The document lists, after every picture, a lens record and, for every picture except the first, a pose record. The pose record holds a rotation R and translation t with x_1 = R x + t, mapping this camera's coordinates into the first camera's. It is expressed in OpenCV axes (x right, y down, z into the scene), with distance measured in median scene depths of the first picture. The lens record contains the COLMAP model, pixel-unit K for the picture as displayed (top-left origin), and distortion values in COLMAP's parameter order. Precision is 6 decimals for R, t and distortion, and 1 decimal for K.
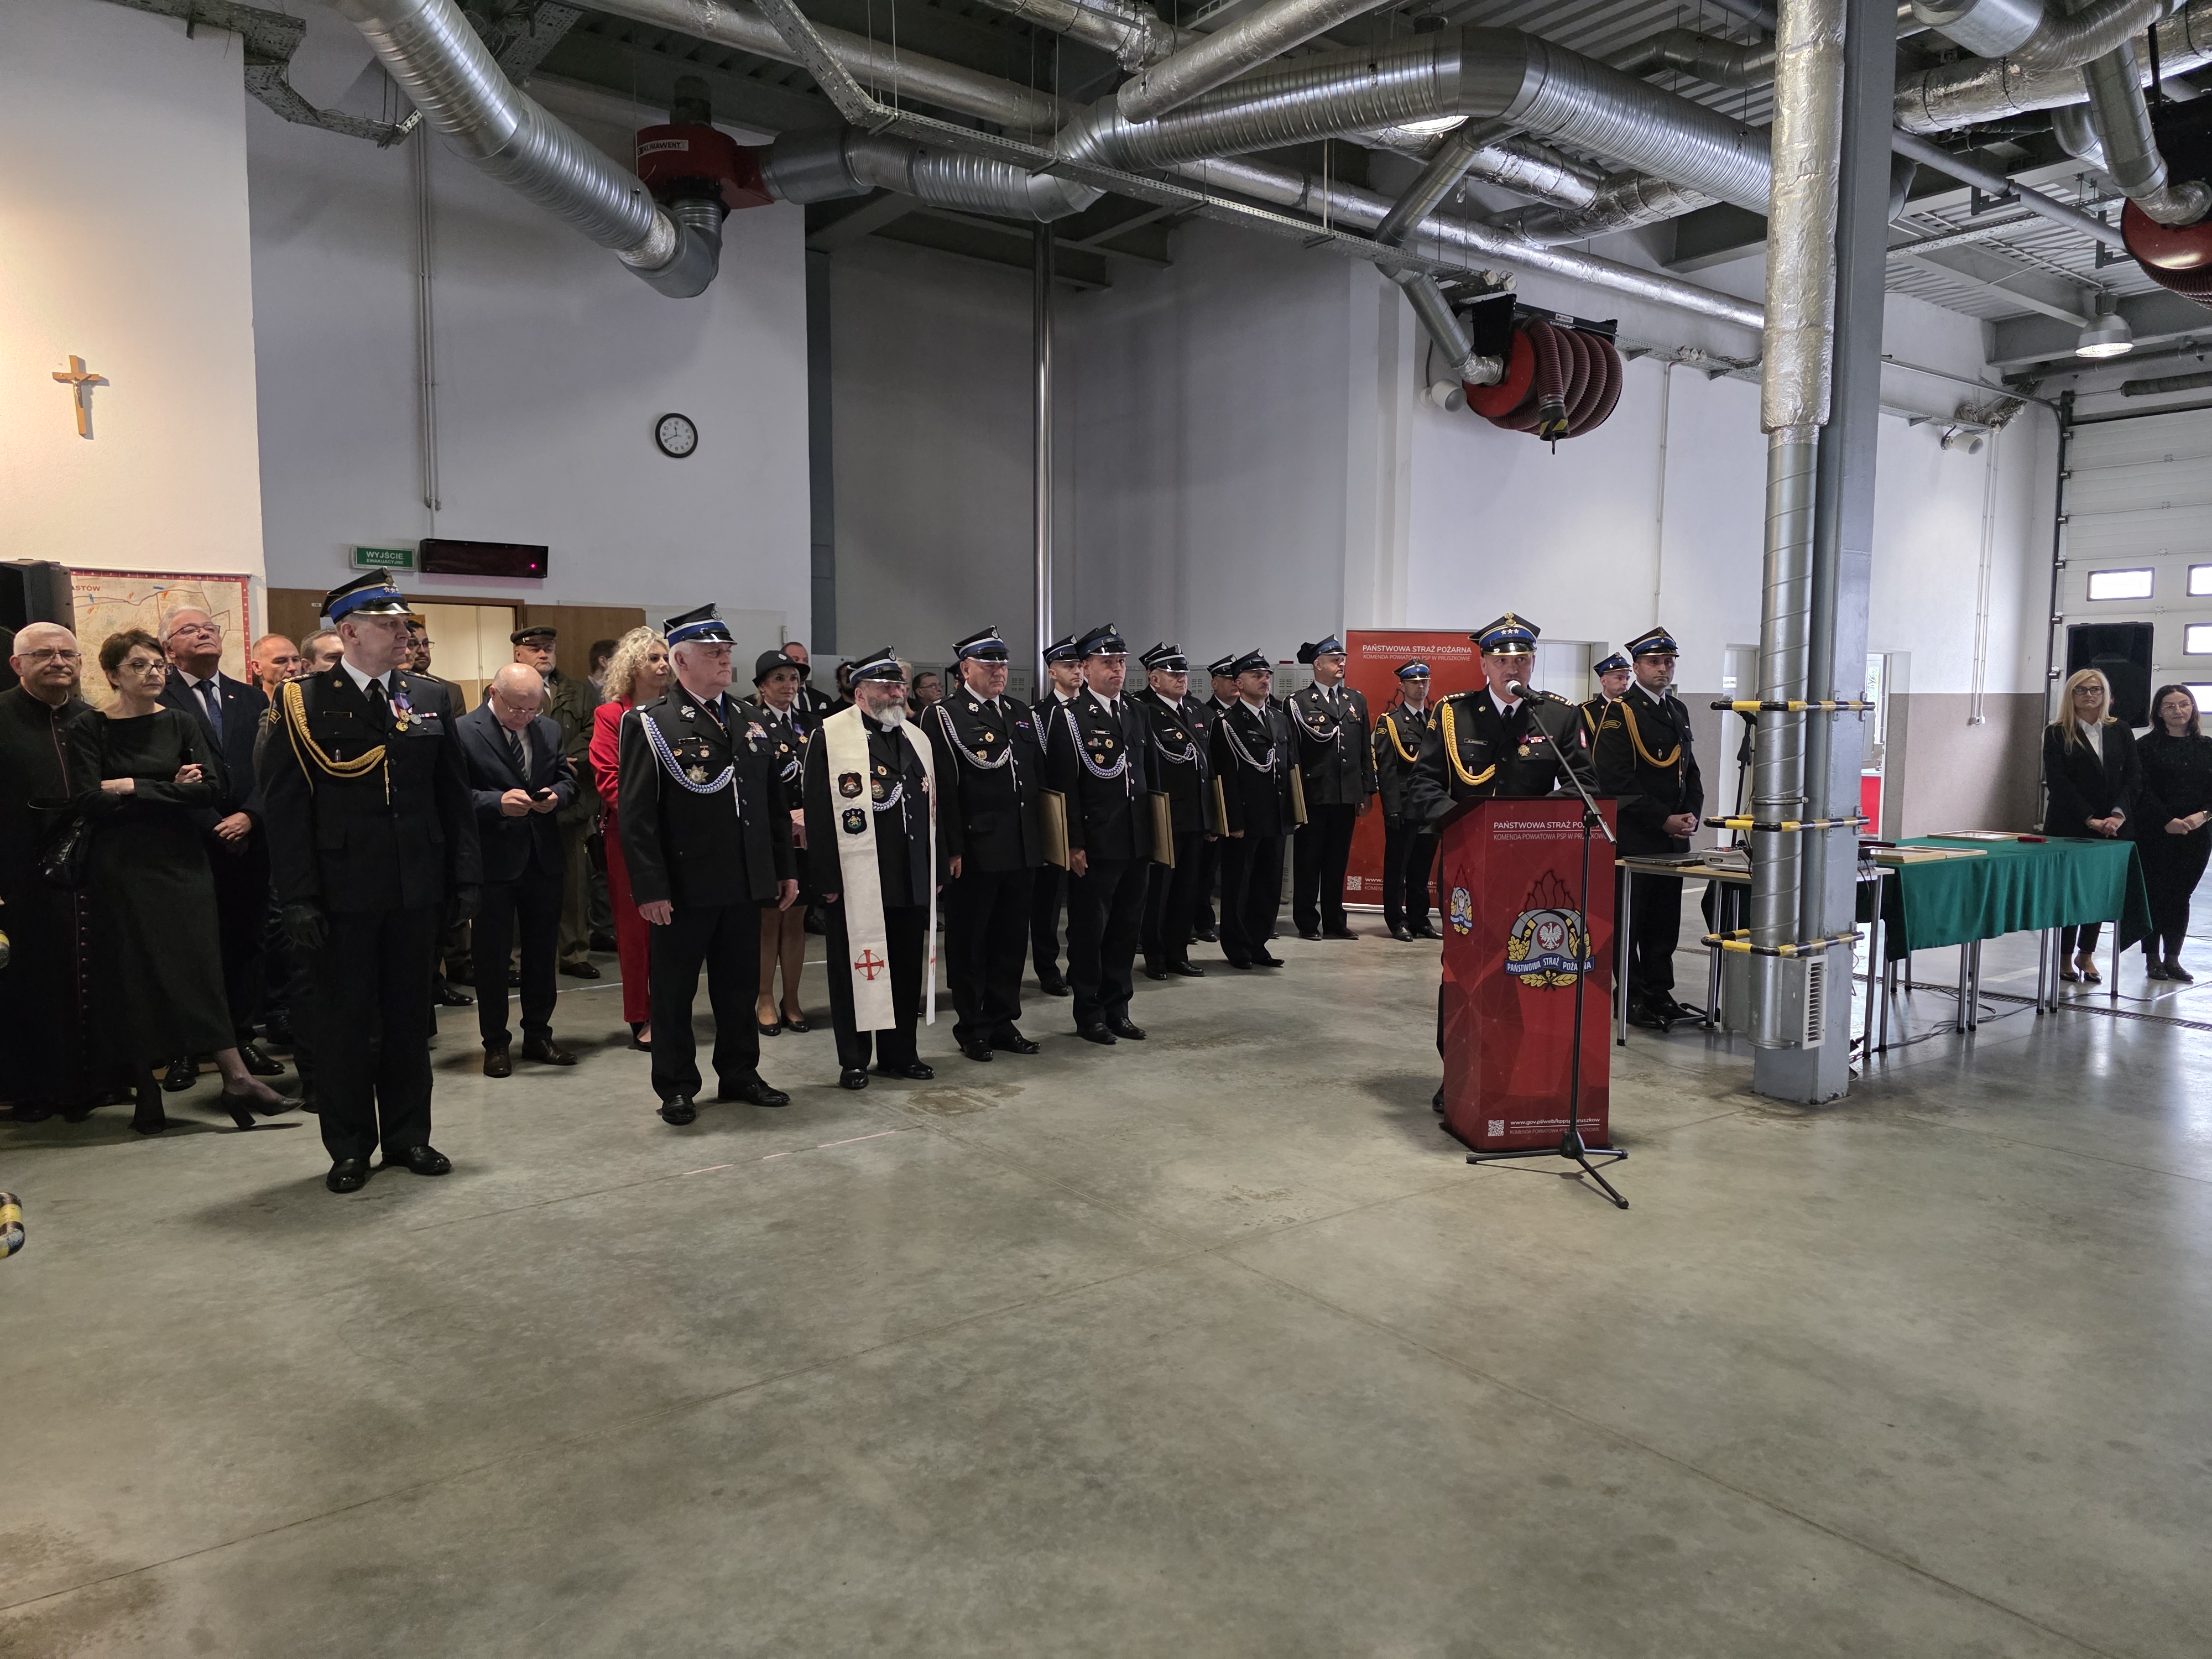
lens RADIAL K [[1513.4, 0, 1106.0], [0, 1513.4, 829.5], [0, 0, 1]] dist [0.076984, -0.060889]
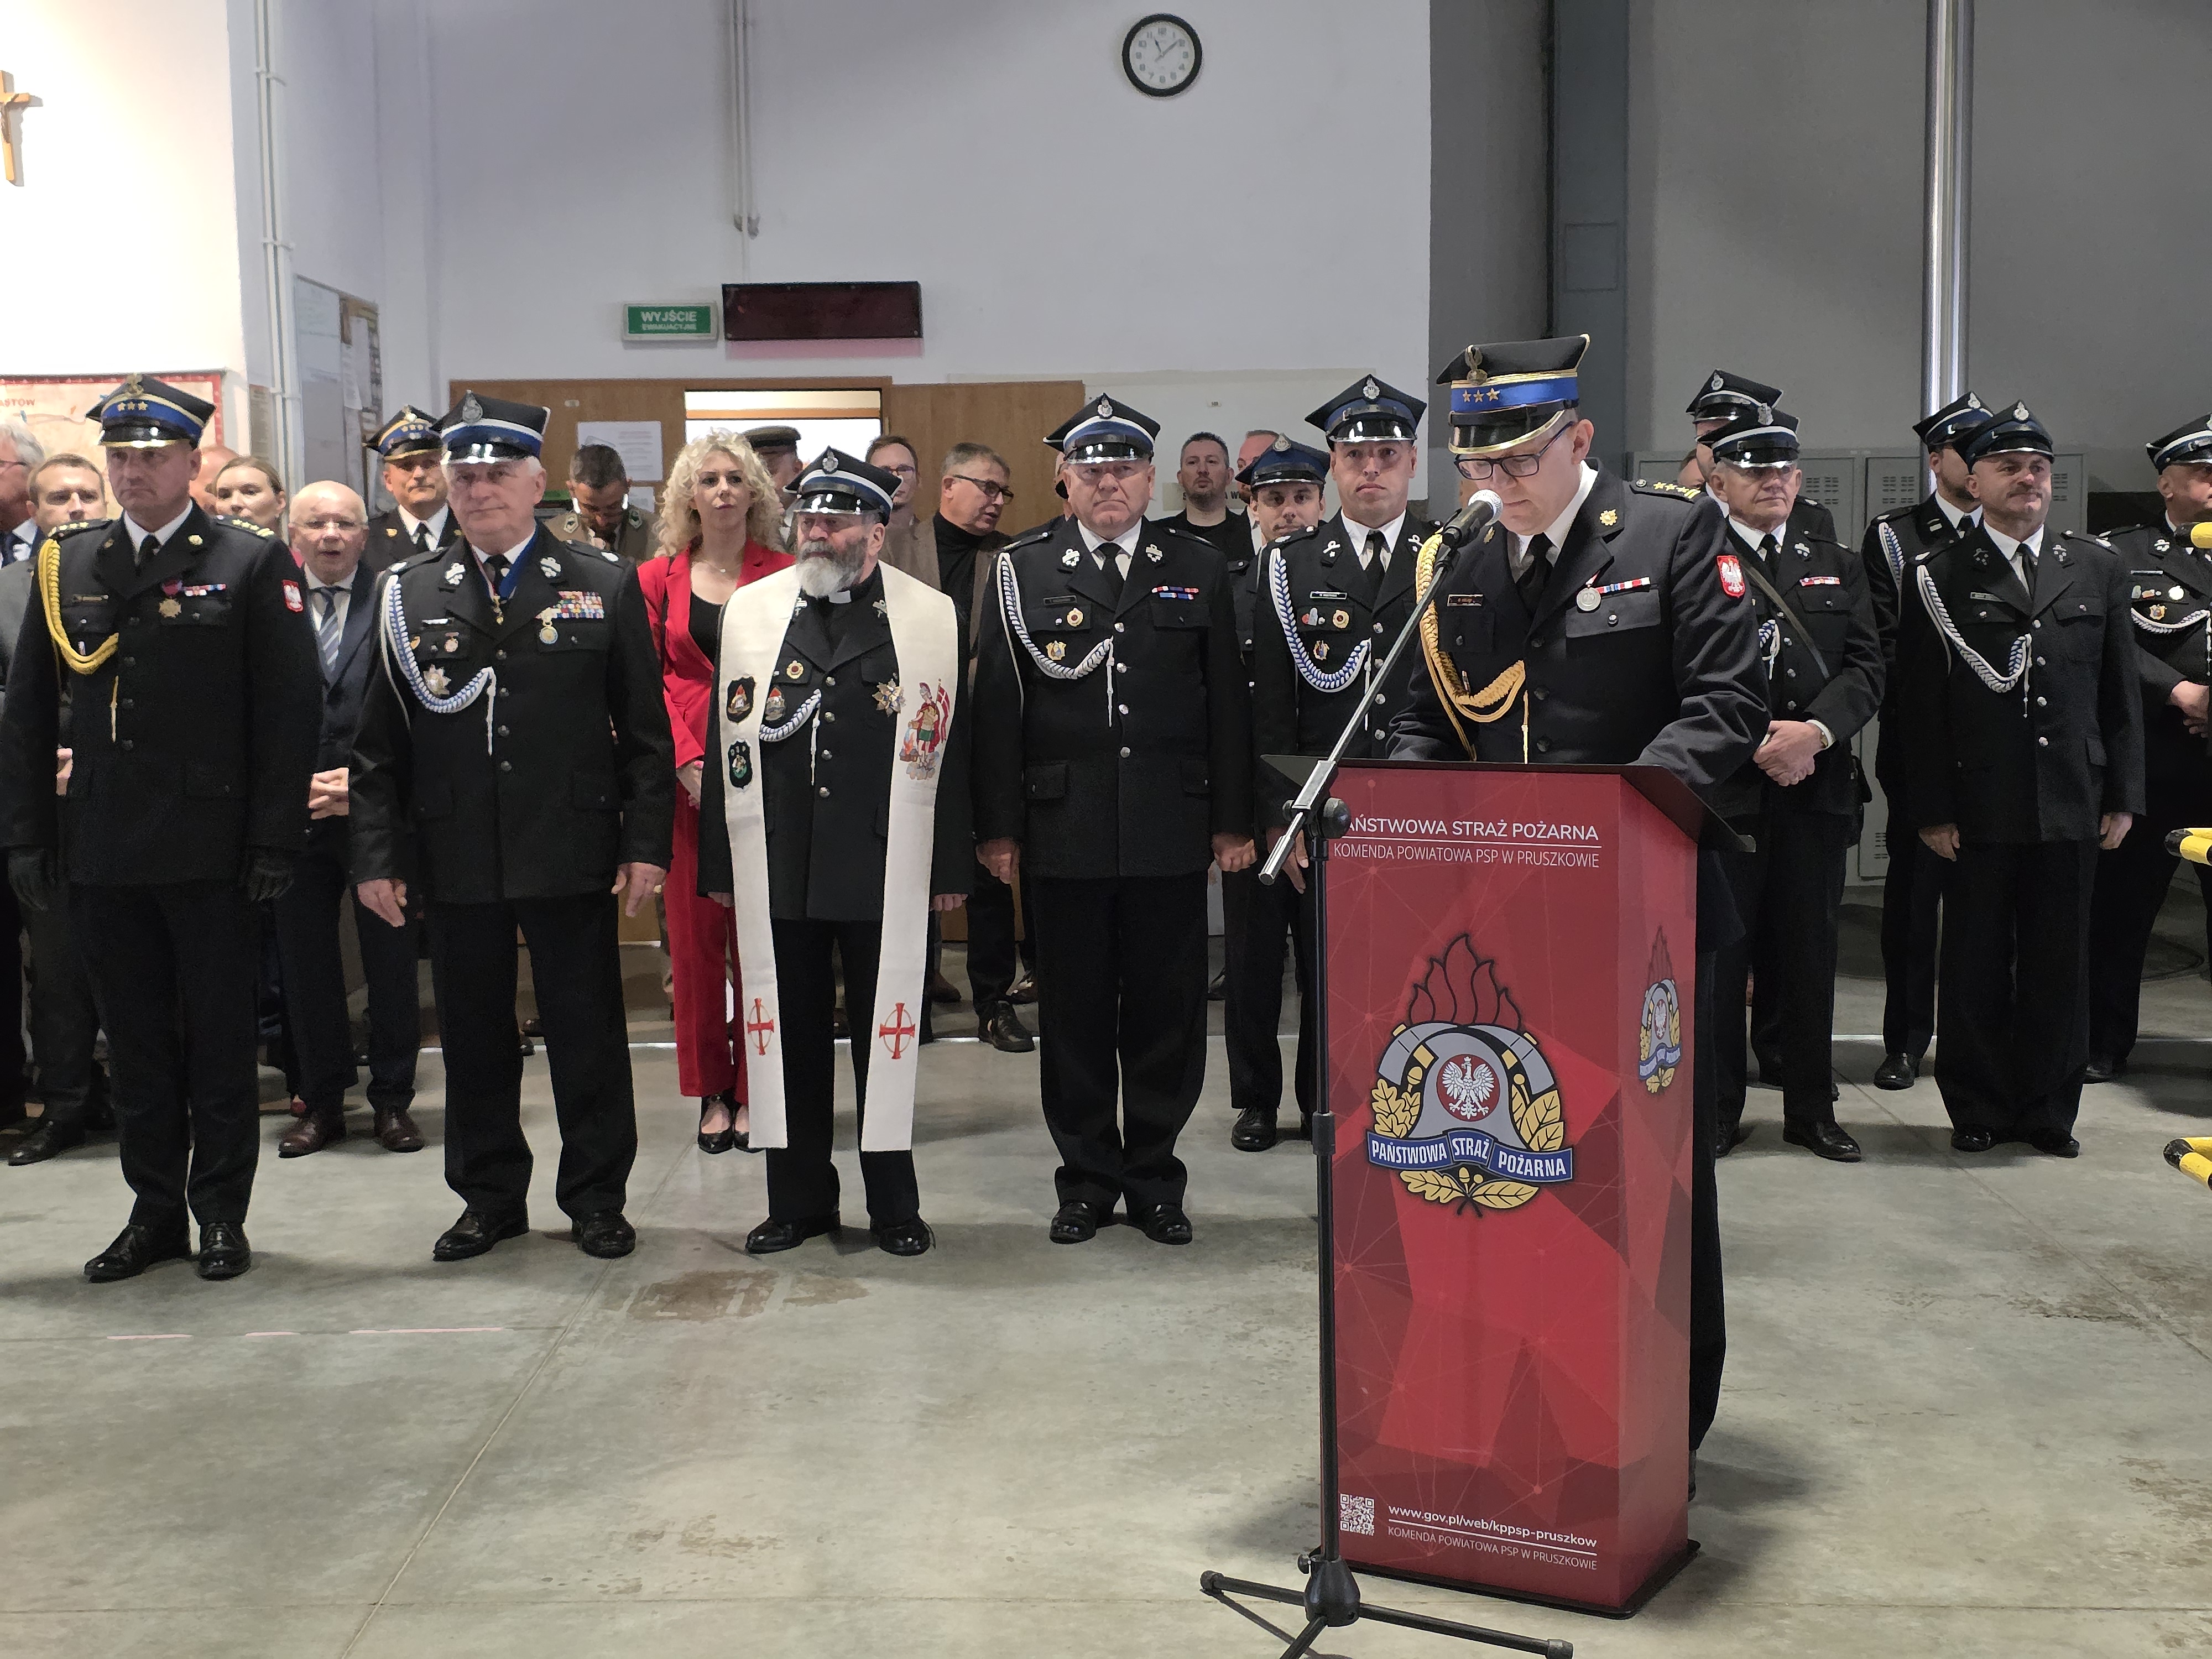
lens RADIAL K [[3034.1, 0, 1106.0], [0, 3034.1, 829.5], [0, 0, 1]] dist [0.107511, -0.094625]
pose [[0.785734, 0.044007, -0.616997, 0.728817], [-0.035705, 0.999030, 0.025785, -0.020751], [0.617533, 0.001770, 0.786543, 0.262210]]
